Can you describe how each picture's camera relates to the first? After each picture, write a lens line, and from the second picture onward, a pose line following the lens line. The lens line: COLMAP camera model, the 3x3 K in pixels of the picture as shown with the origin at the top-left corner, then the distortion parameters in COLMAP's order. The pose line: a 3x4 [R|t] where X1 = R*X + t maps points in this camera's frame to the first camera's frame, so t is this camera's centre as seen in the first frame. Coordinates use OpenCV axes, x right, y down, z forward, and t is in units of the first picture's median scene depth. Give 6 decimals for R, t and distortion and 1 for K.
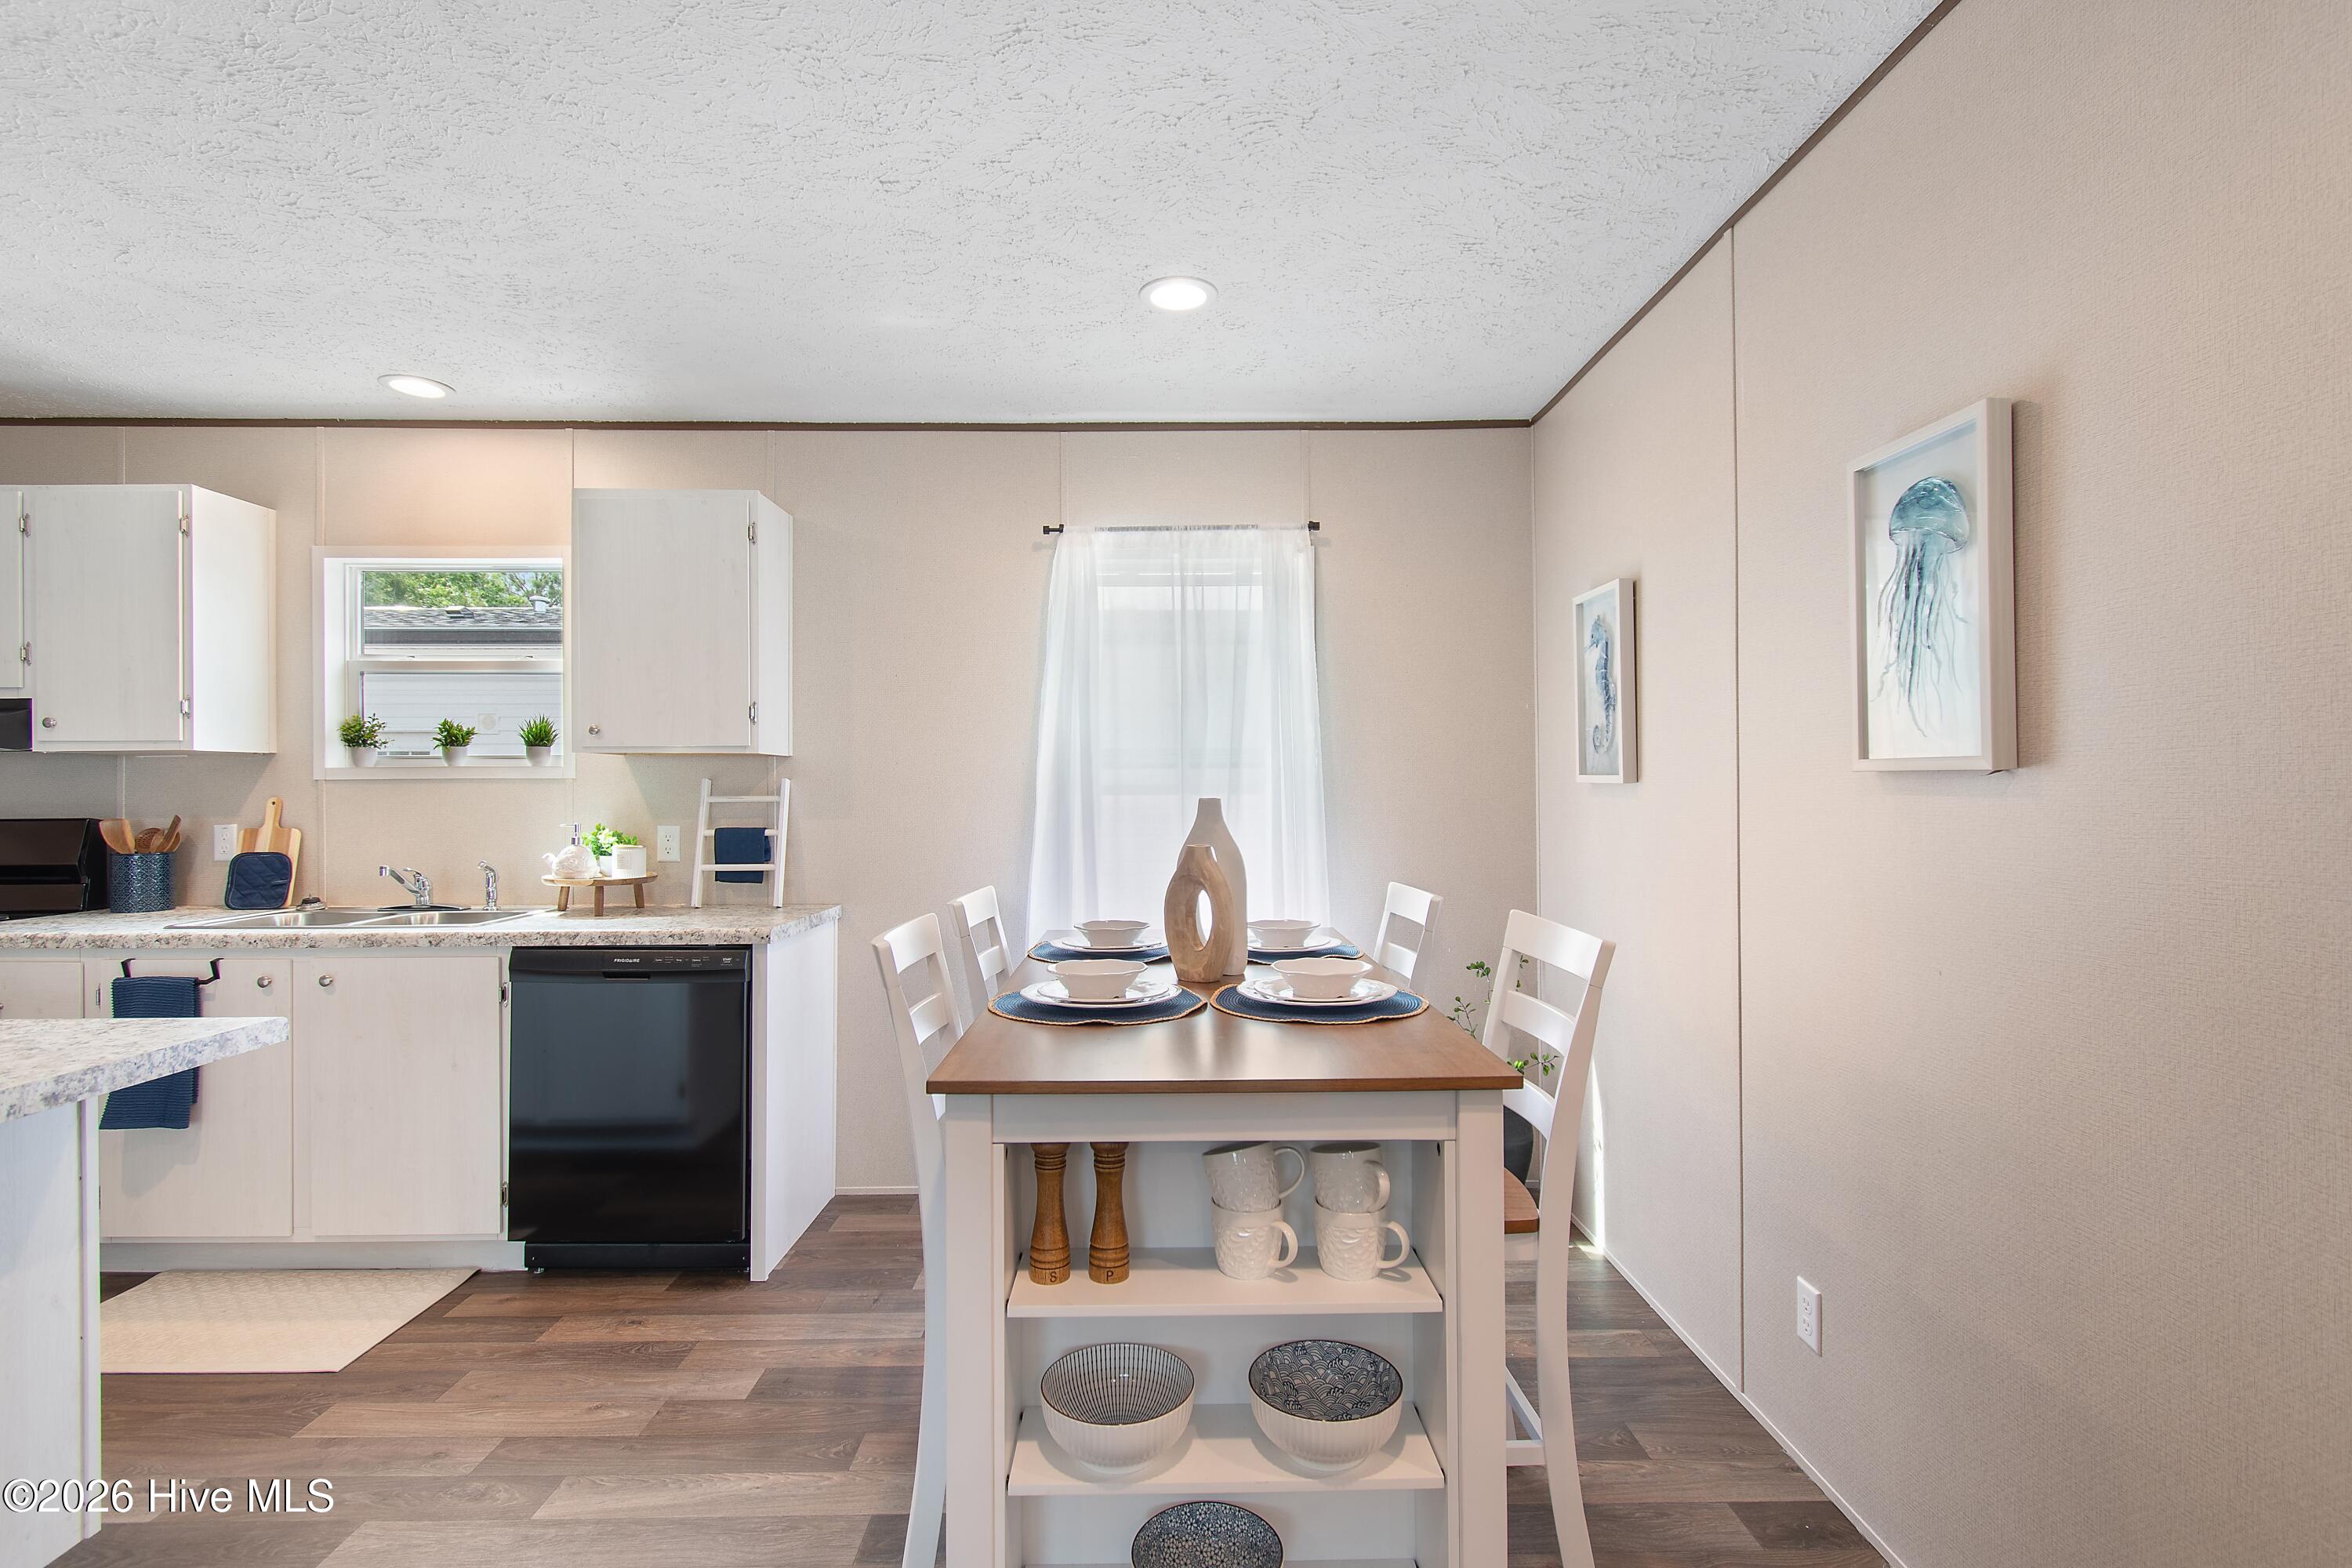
lens RADIAL K [[1074.9, 0, 1108.5], [0, 1074.9, 788.2], [0, 0, 1]] dist [-0.010819, 0.001312]
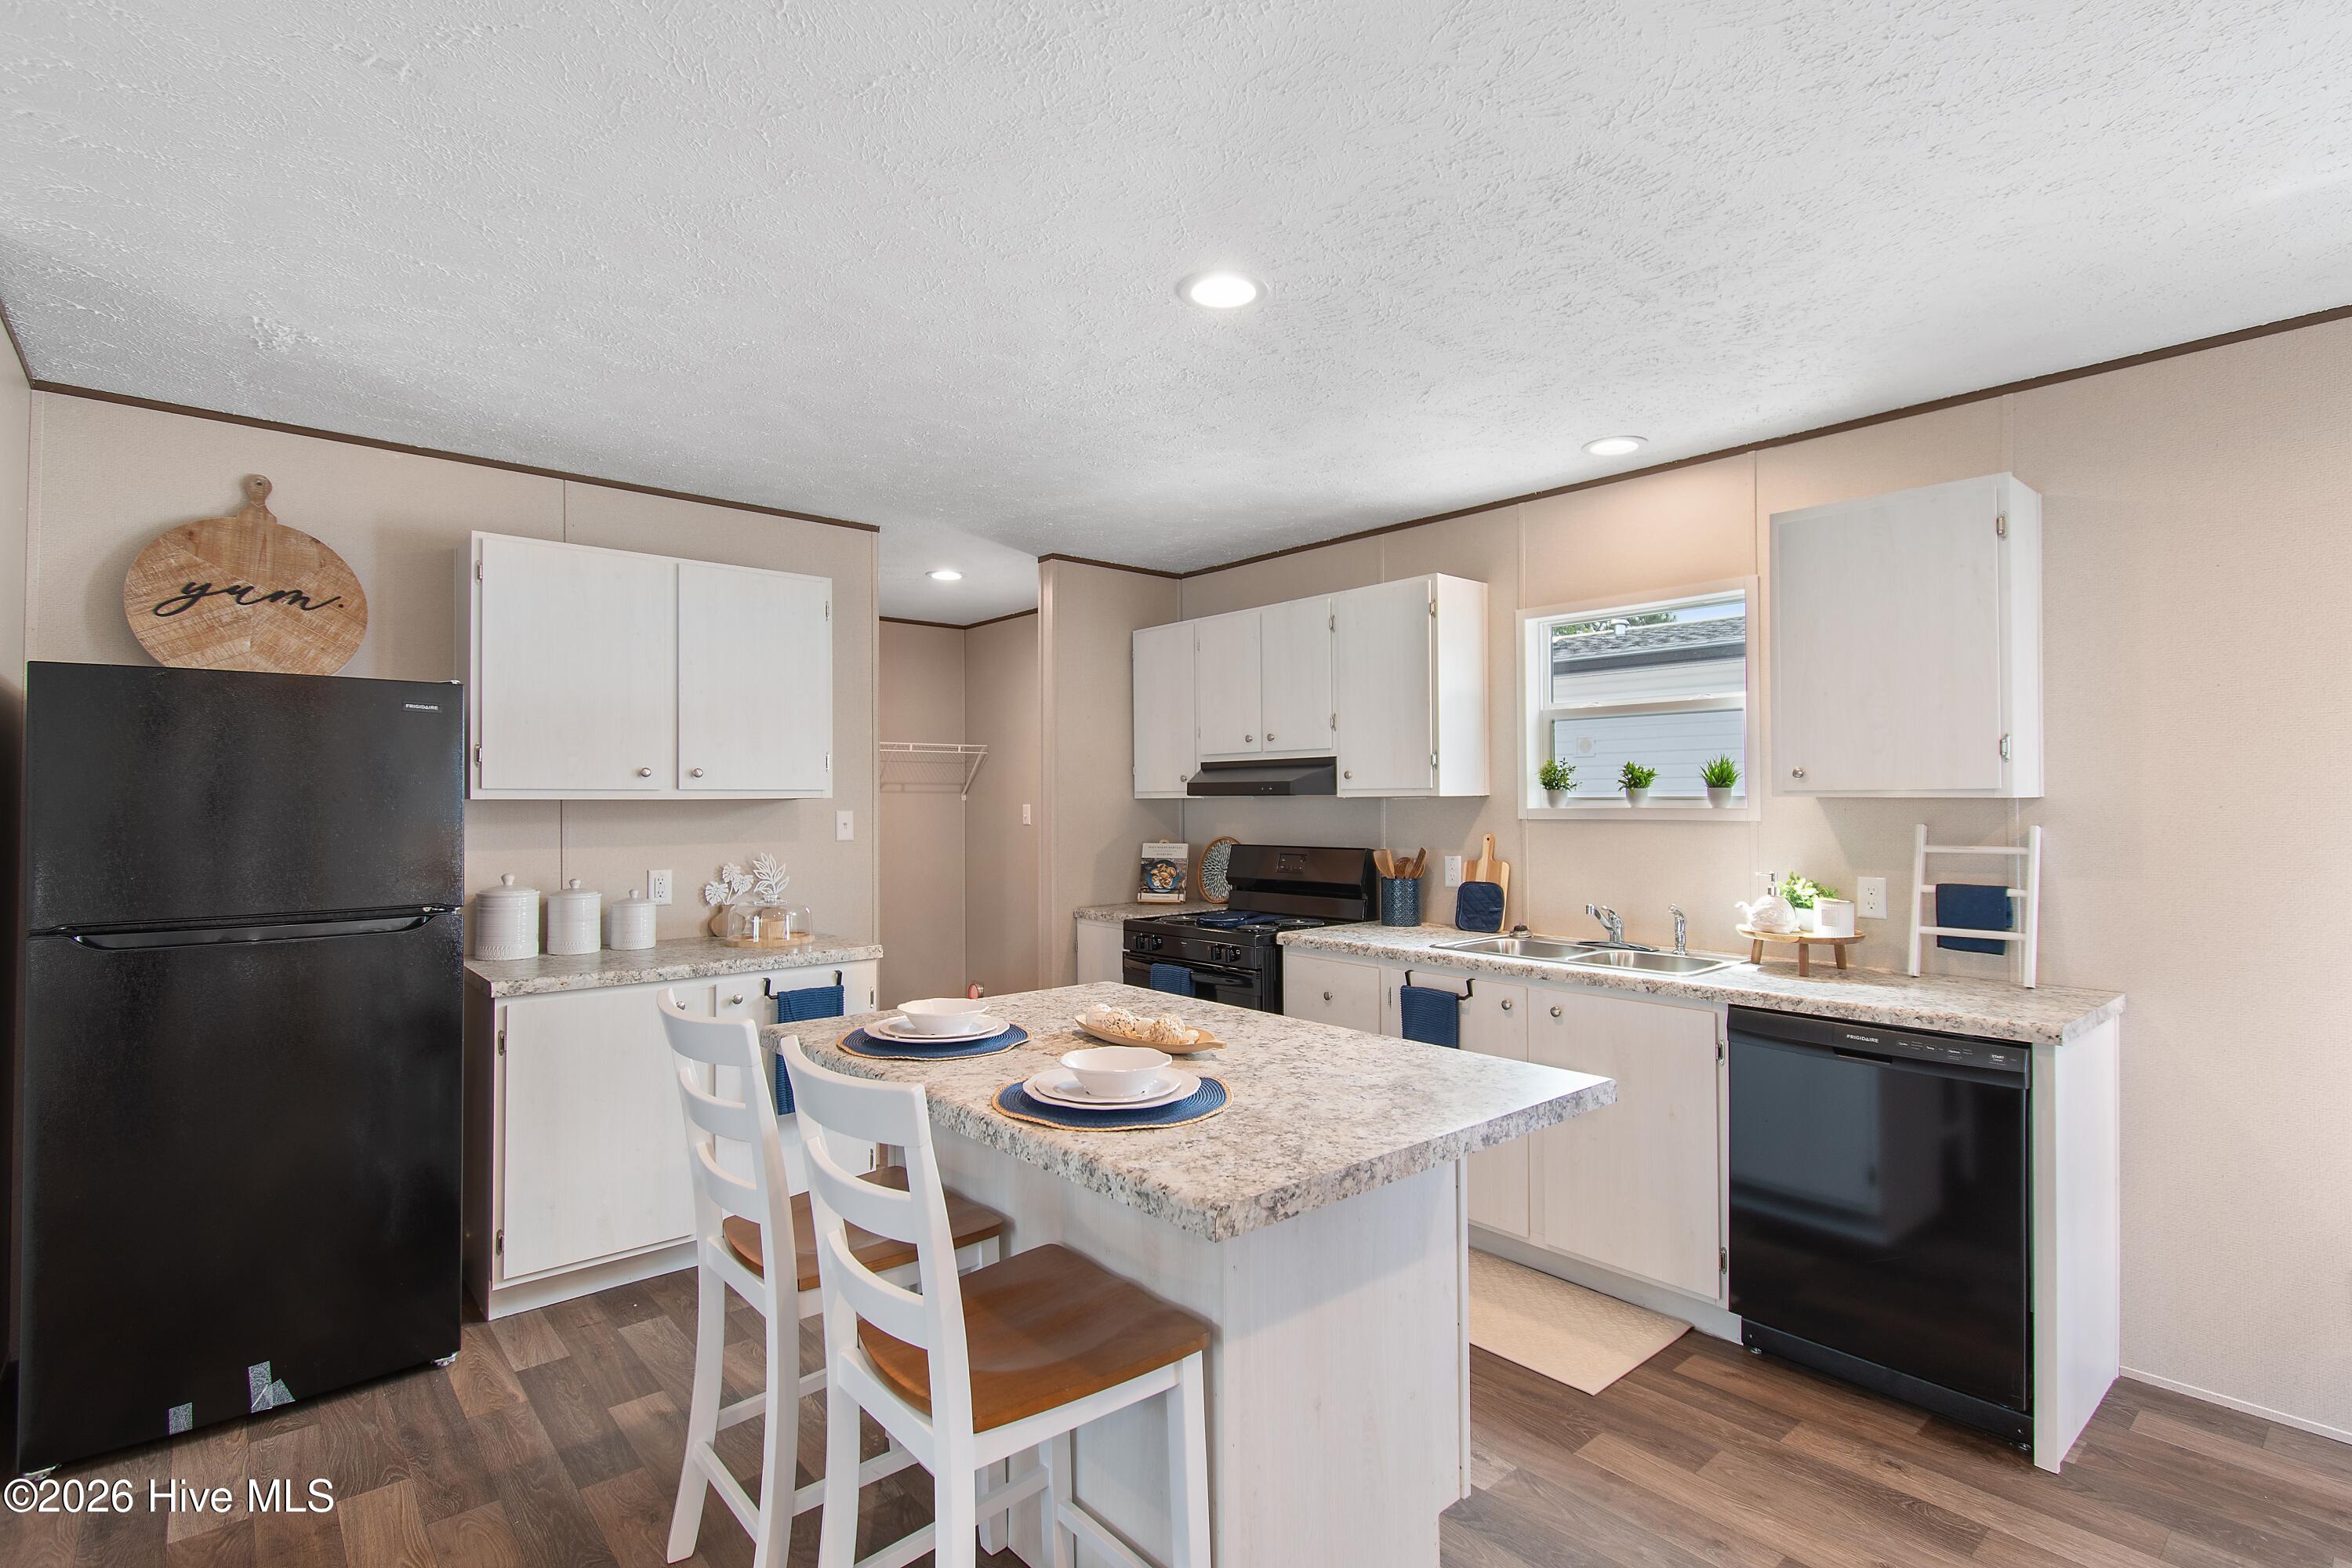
lens RADIAL K [[1074.9, 0, 1177.6], [0, 1074.9, 803.8], [0, 0, 1]] dist [-0.010819, 0.001312]
pose [[0.650348, 0.008845, -0.759585, -0.136146], [-0.006556, 0.999960, 0.006030, -0.032209], [0.759608, 0.001058, 0.650380, -0.004908]]
